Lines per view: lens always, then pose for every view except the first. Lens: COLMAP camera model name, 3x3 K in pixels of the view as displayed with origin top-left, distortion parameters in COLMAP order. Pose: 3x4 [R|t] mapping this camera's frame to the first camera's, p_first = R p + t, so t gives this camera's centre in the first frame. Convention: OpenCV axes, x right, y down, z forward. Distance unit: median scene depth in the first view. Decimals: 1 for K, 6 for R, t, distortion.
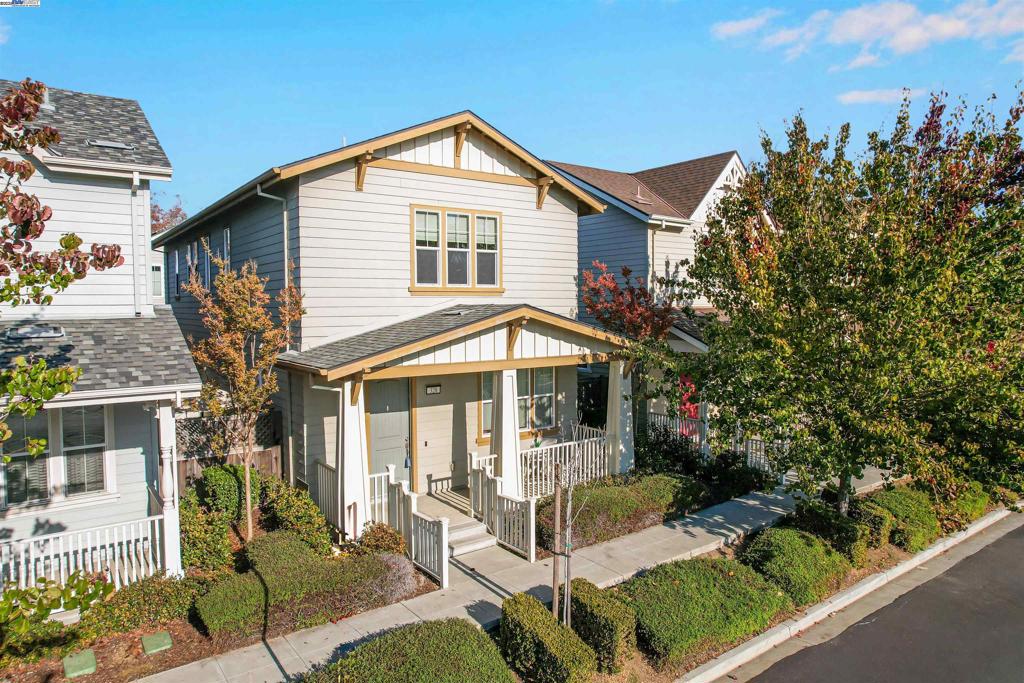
lens RADIAL K [[650.9, 0, 512.0], [0, 650.9, 341.5], [0, 0, 1]] dist [-0.041264, 0.000428]
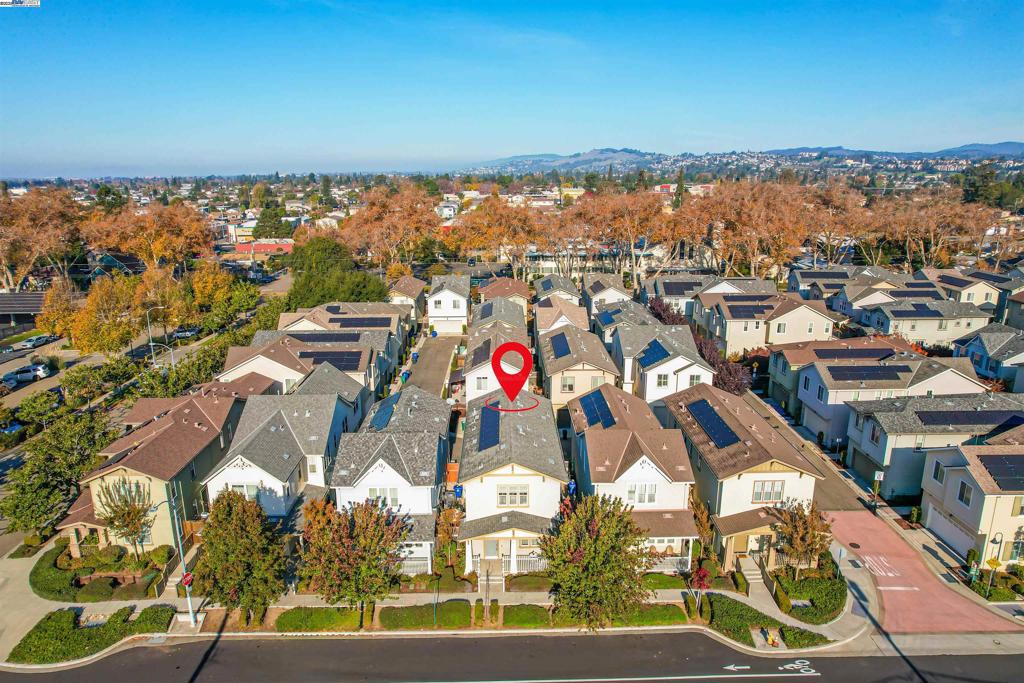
lens RADIAL K [[650.9, 0, 512.0], [0, 650.9, 341.5], [0, 0, 1]] dist [-0.041264, 0.000428]
pose [[0.817053, 0.133320, -0.560937, 1.876058], [-0.029935, 0.981396, 0.189648, -1.728911], [0.575785, -0.138160, 0.805843, -1.777892]]
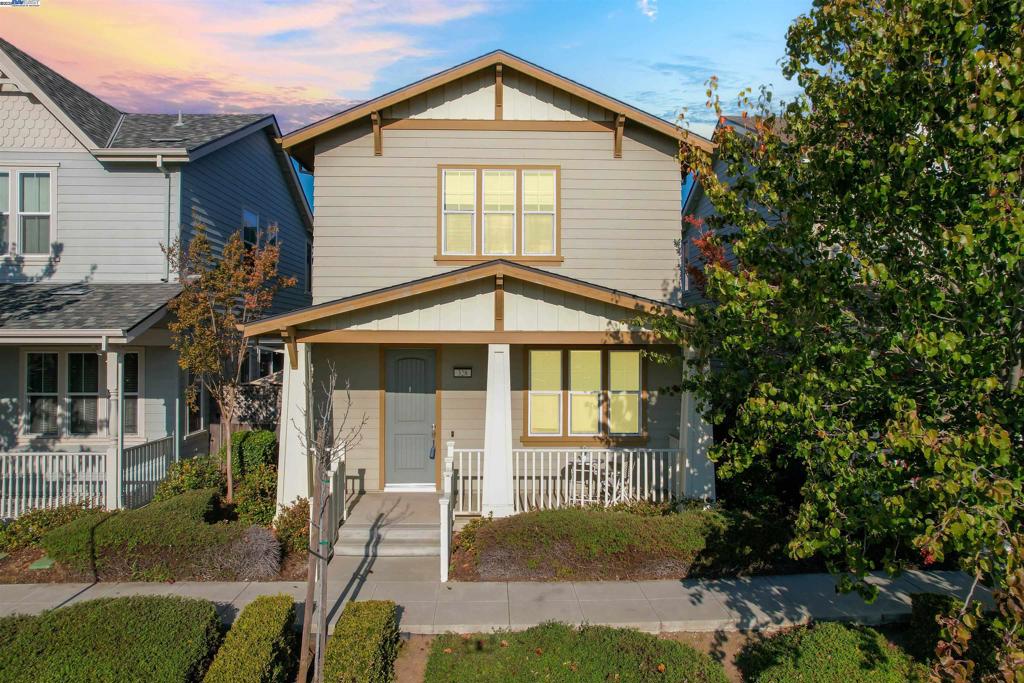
lens RADIAL K [[650.9, 0, 512.0], [0, 650.9, 341.5], [0, 0, 1]] dist [-0.041264, 0.000428]
pose [[0.824797, 0.006992, -0.565386, 0.466342], [-0.038980, 0.998248, -0.044519, 0.075144], [0.564084, 0.058758, 0.823624, 0.342179]]
